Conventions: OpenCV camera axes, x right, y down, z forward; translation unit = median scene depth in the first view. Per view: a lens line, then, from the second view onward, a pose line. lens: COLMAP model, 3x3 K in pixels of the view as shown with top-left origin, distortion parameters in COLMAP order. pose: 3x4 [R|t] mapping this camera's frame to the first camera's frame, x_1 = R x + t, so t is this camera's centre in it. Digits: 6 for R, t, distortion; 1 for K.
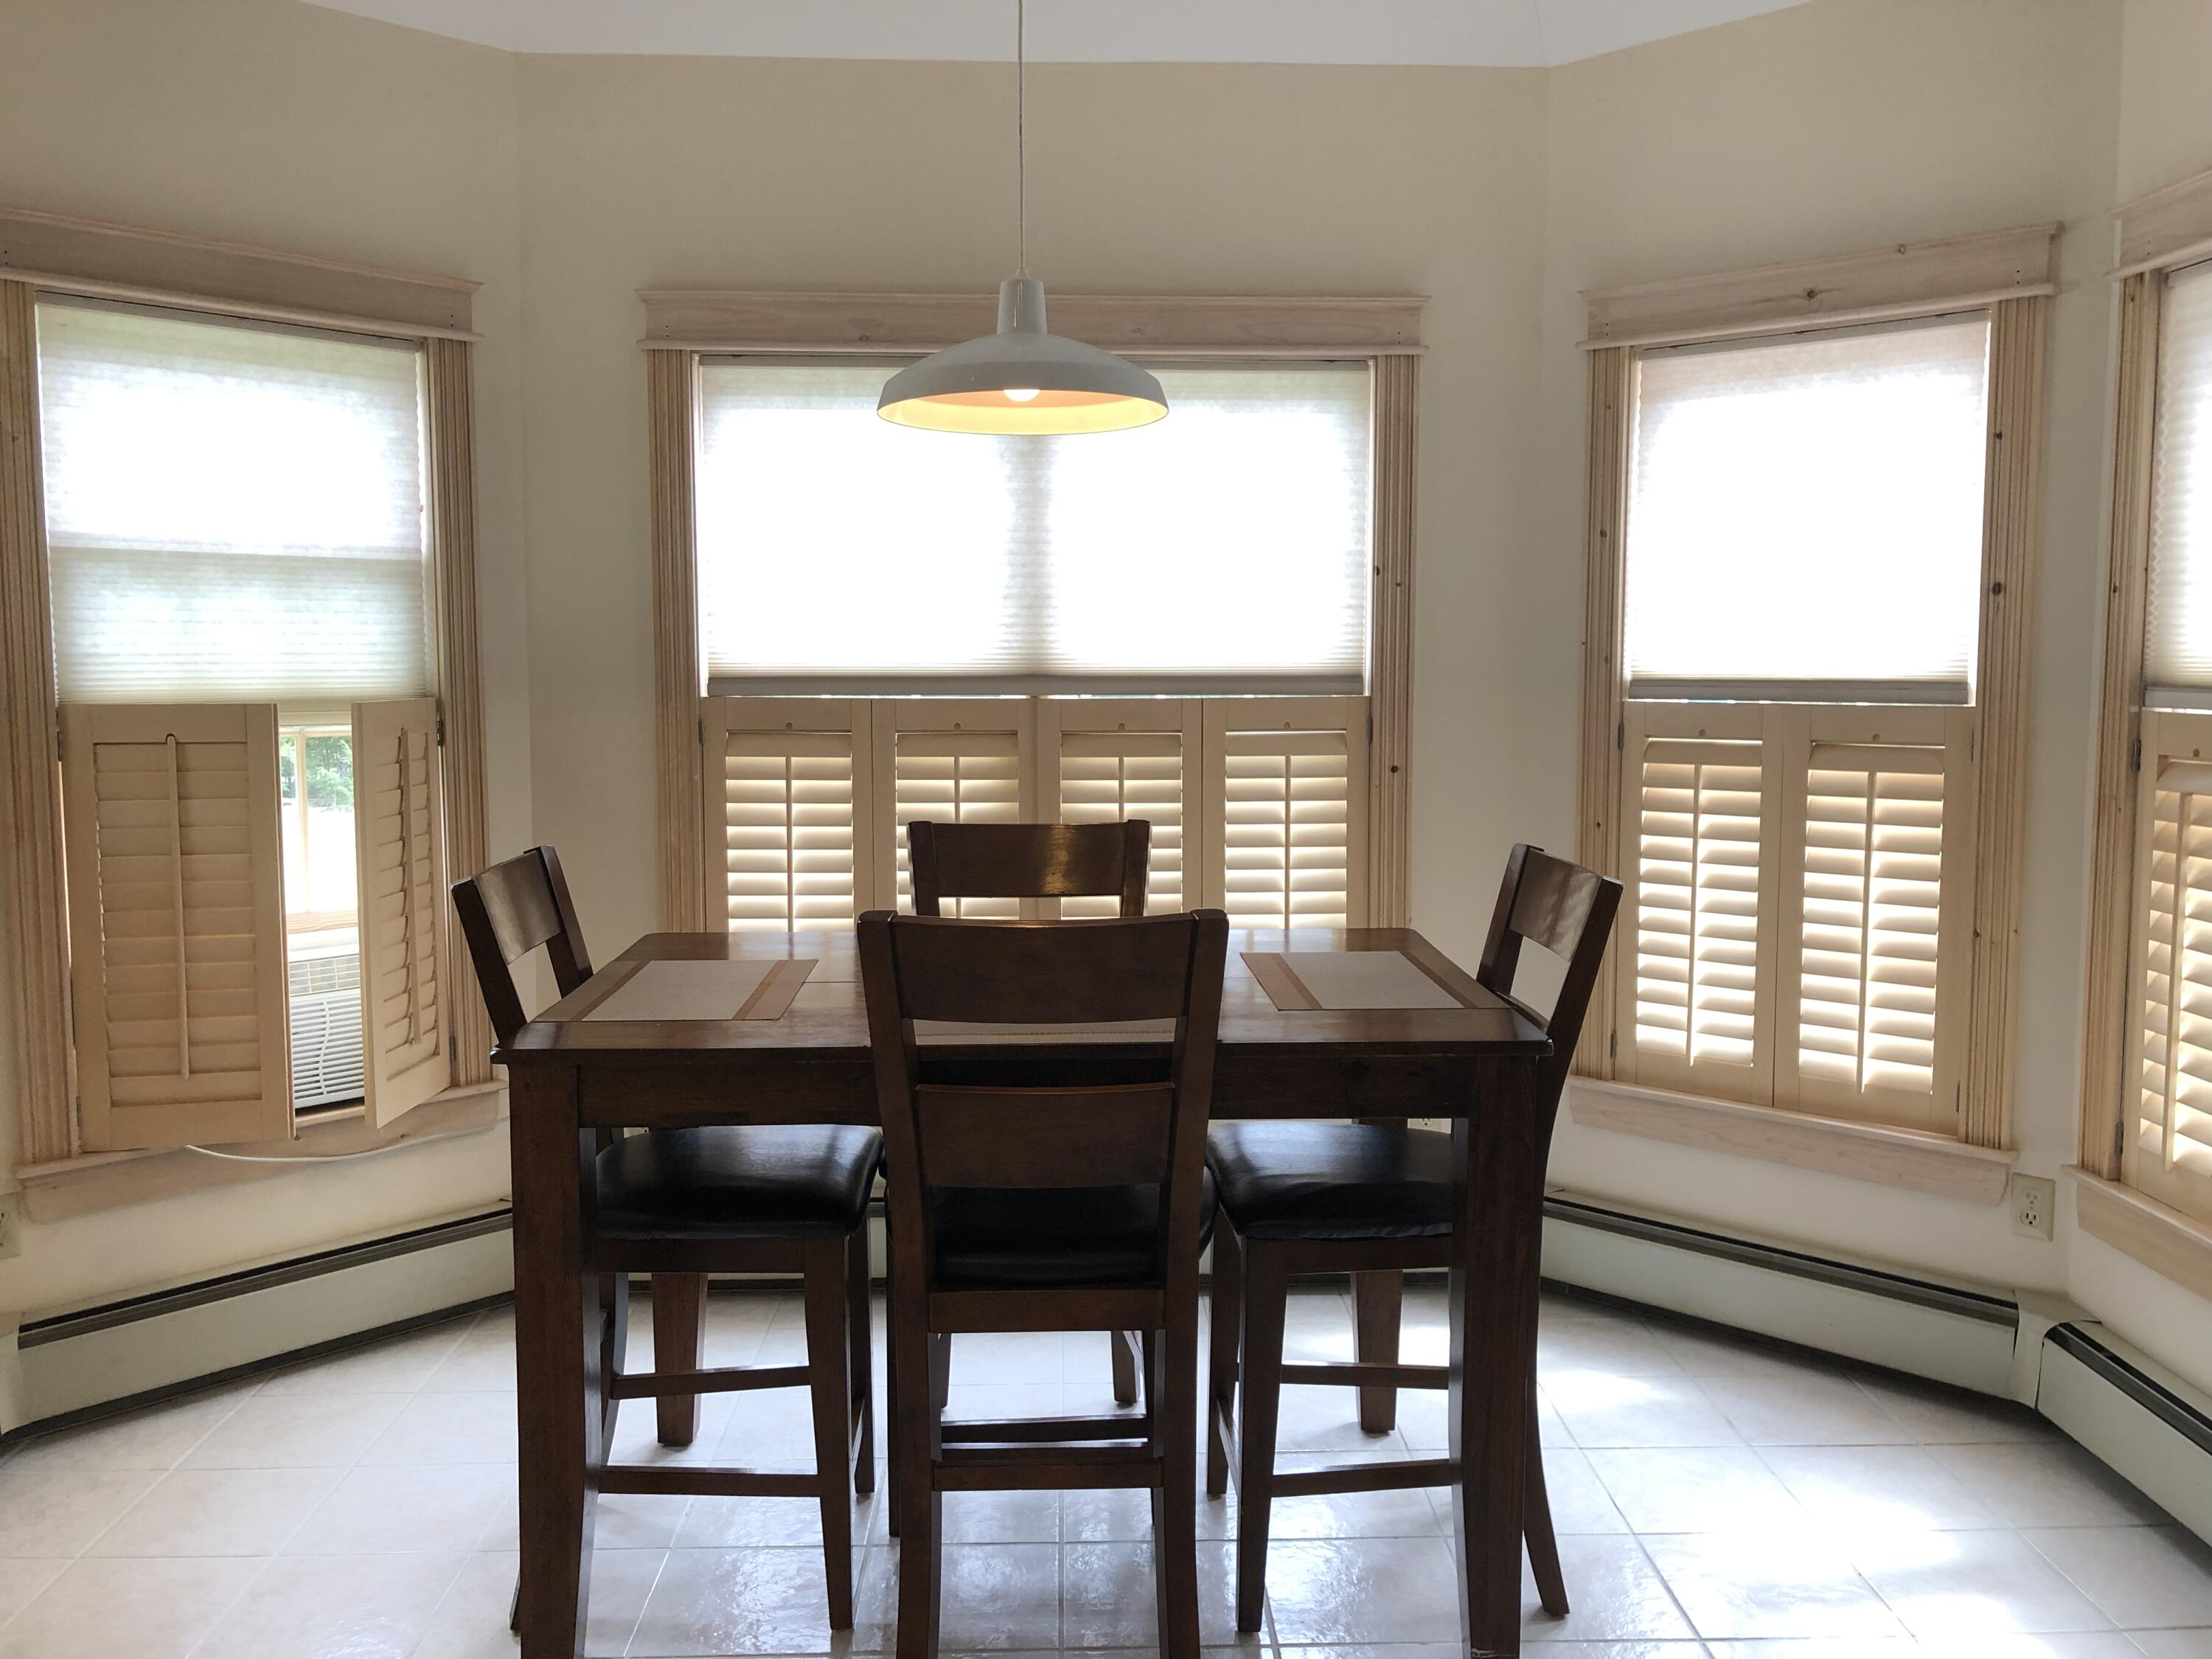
lens RADIAL K [[1784.2, 0, 1106.0], [0, 1784.2, 829.5], [0, 0, 1]] dist [-0.011795, 0.003489]
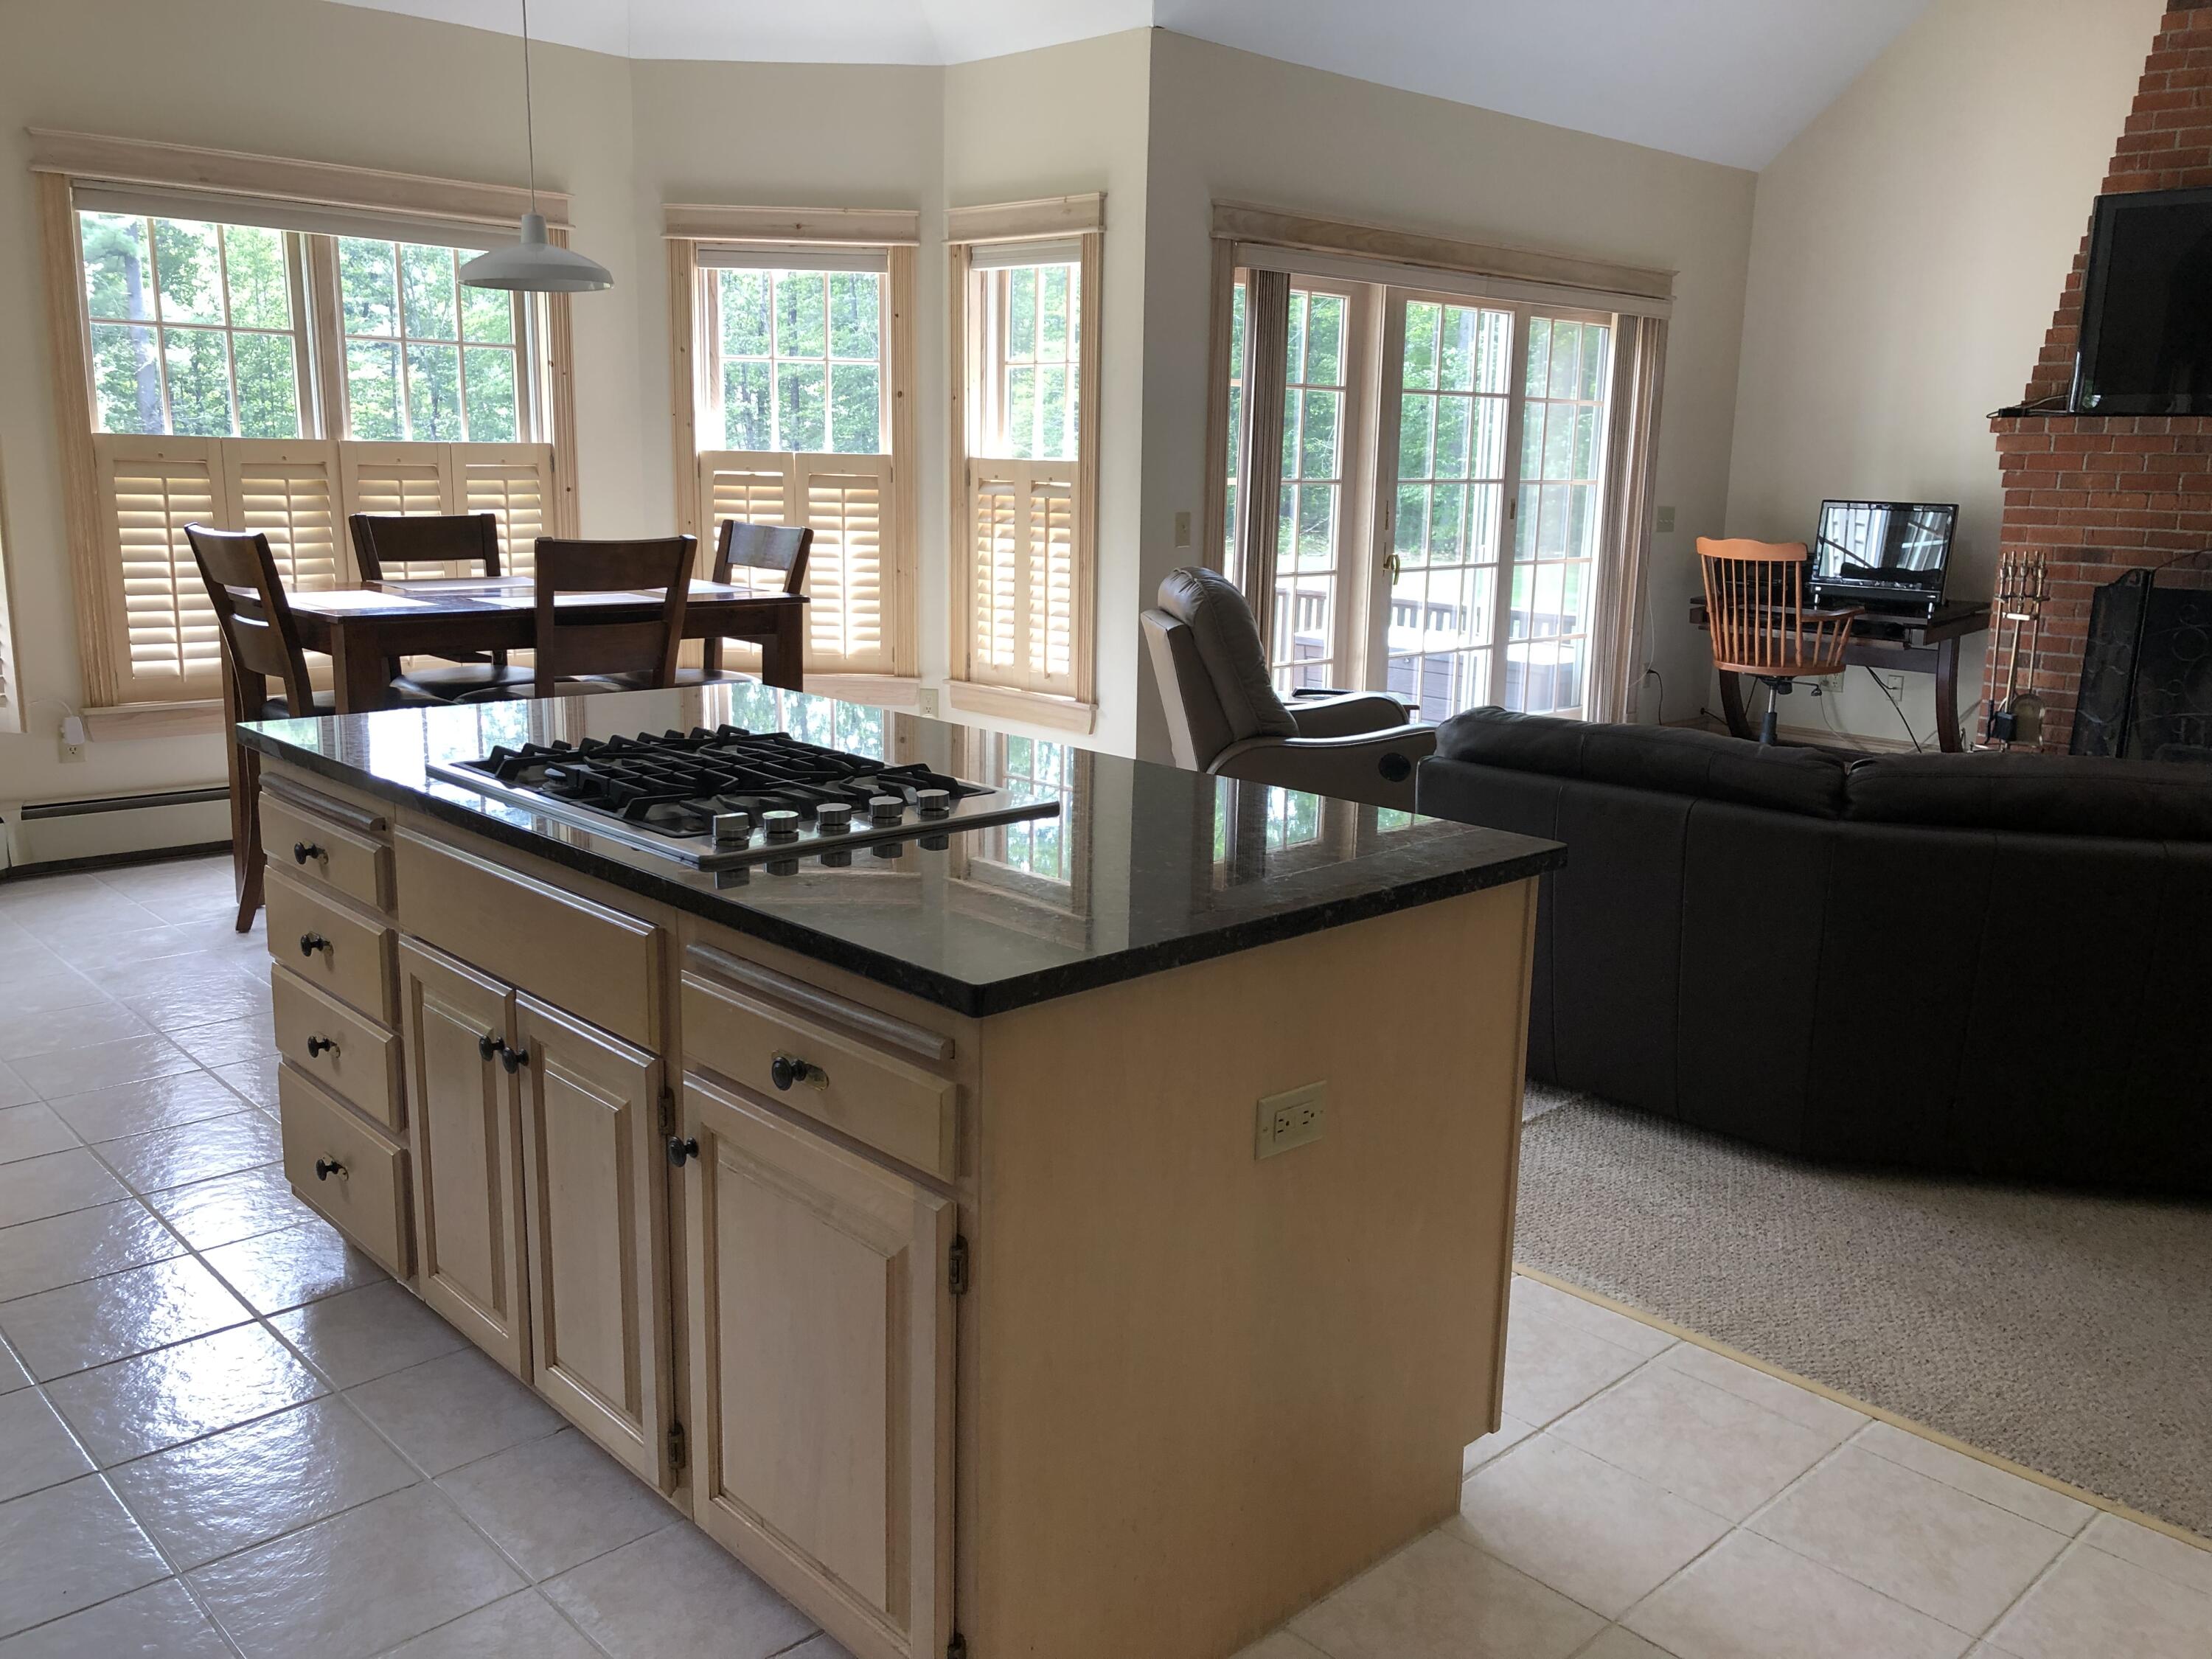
lens RADIAL K [[1784.2, 0, 1106.0], [0, 1784.2, 829.5], [0, 0, 1]] dist [-0.011795, 0.003489]
pose [[0.745820, -0.118066, 0.655601, -0.693236], [0.032290, 0.989419, 0.141448, 0.071389], [-0.665364, -0.084326, 0.741741, -0.674223]]
